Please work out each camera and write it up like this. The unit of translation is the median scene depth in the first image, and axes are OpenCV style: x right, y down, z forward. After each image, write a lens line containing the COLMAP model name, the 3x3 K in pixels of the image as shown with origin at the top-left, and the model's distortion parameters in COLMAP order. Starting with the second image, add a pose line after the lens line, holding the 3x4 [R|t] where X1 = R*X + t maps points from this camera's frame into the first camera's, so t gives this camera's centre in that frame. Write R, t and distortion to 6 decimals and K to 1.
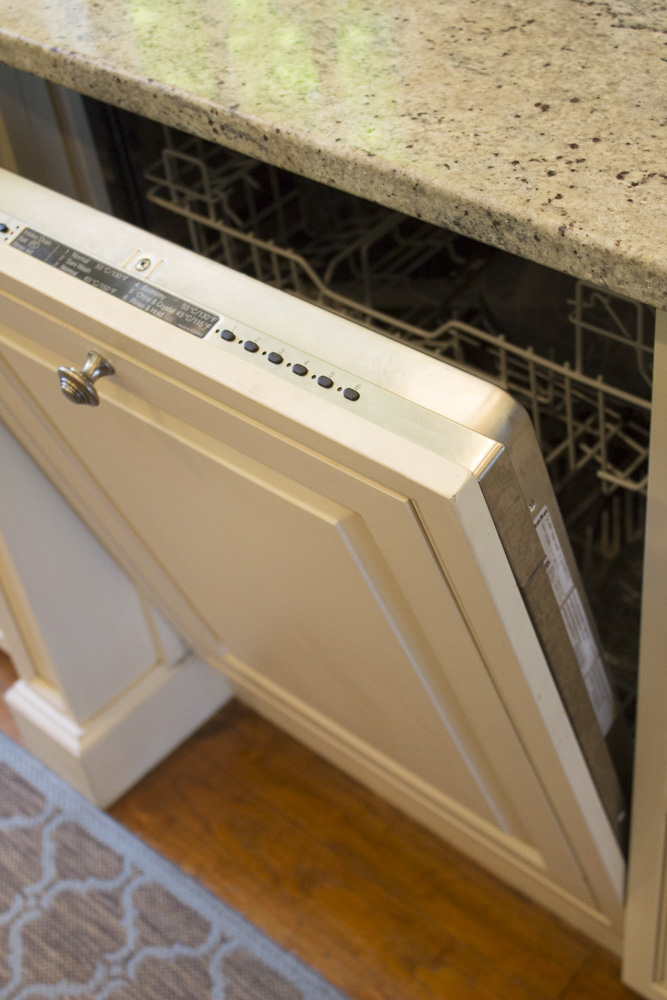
lens RADIAL K [[1439.0, 0, 328.0], [0, 1439.0, 506.0], [0, 0, 1]] dist [-0.043492, 0.000000]
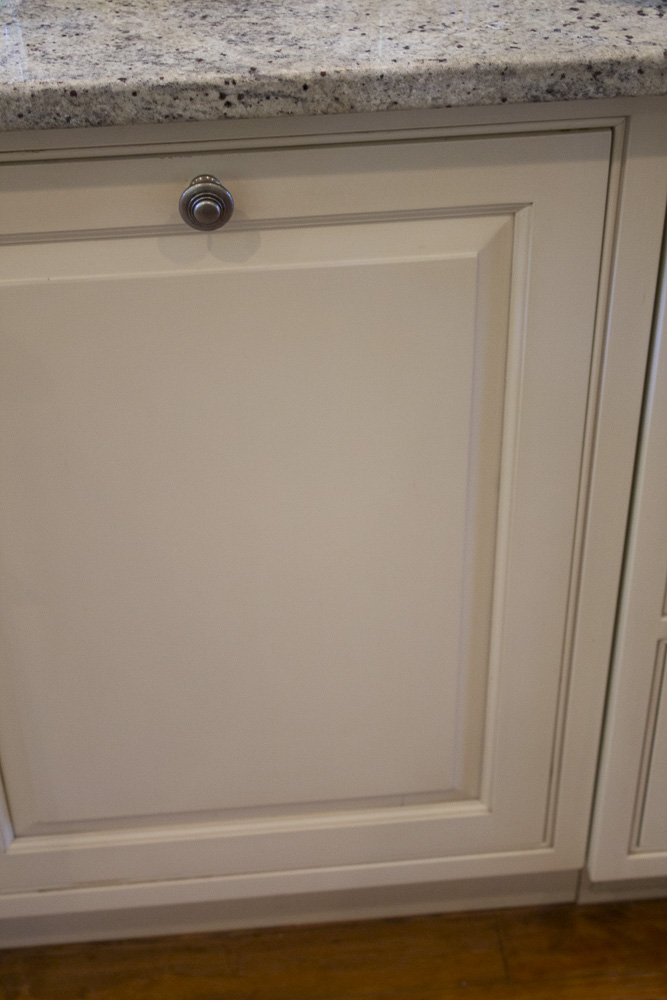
lens RADIAL K [[1716.0, 0, 332.0], [0, 1716.0, 499.7], [0, 0, 1]] dist [-0.001140, 0.000000]
pose [[0.650156, -0.370002, 0.663623, -0.877436], [0.463603, 0.885170, 0.039330, -0.045066], [-0.601971, 0.282087, 0.747033, 0.193167]]
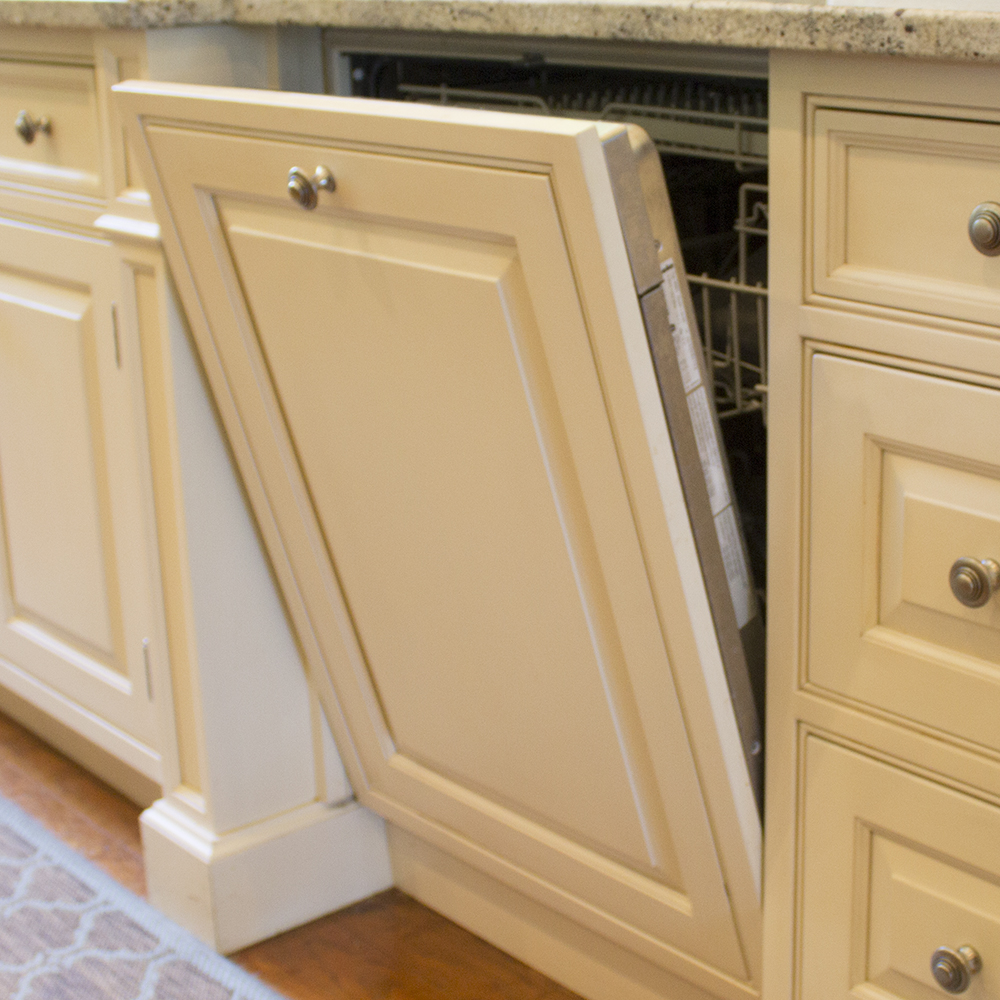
lens RADIAL K [[2047.1, 0, 503.6], [0, 2047.1, 496.2], [0, 0, 1]] dist [-0.075560, 0.000000]
pose [[0.986071, 0.123279, -0.111654, 0.213184], [-0.159692, 0.889420, -0.428288, 0.861773], [0.046508, 0.440152, 0.896718, -0.405145]]
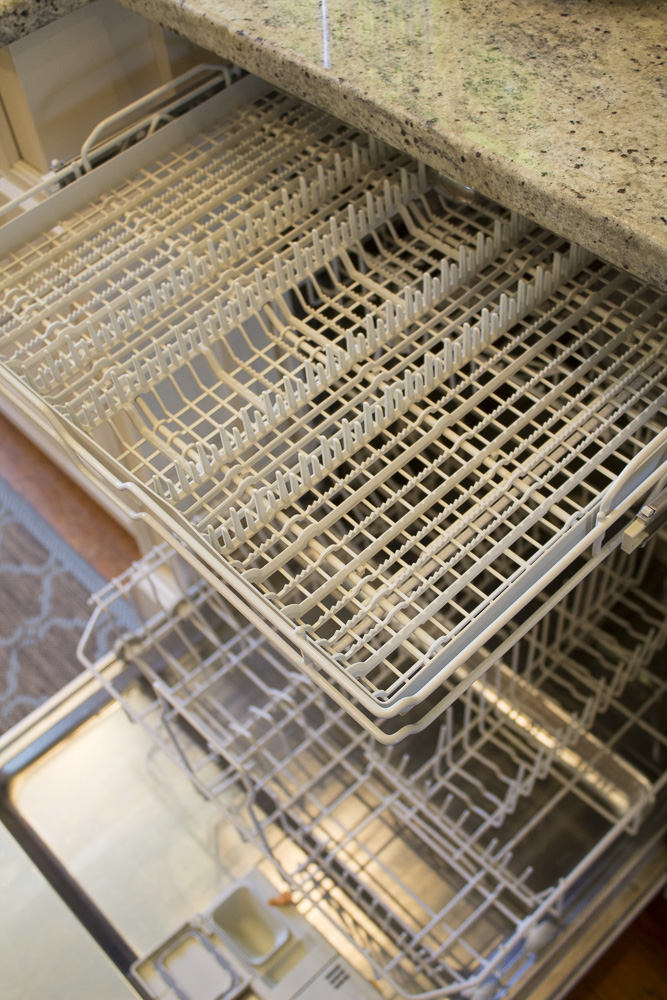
lens RADIAL K [[1157.0, 0, 313.8], [0, 1157.0, 507.0], [0, 0, 1]] dist [-0.052430, 0.000000]
pose [[0.996539, 0.077445, -0.030212, -0.099296], [-0.071690, 0.984627, 0.159283, -0.136874], [0.042084, -0.156565, 0.986771, 0.183609]]
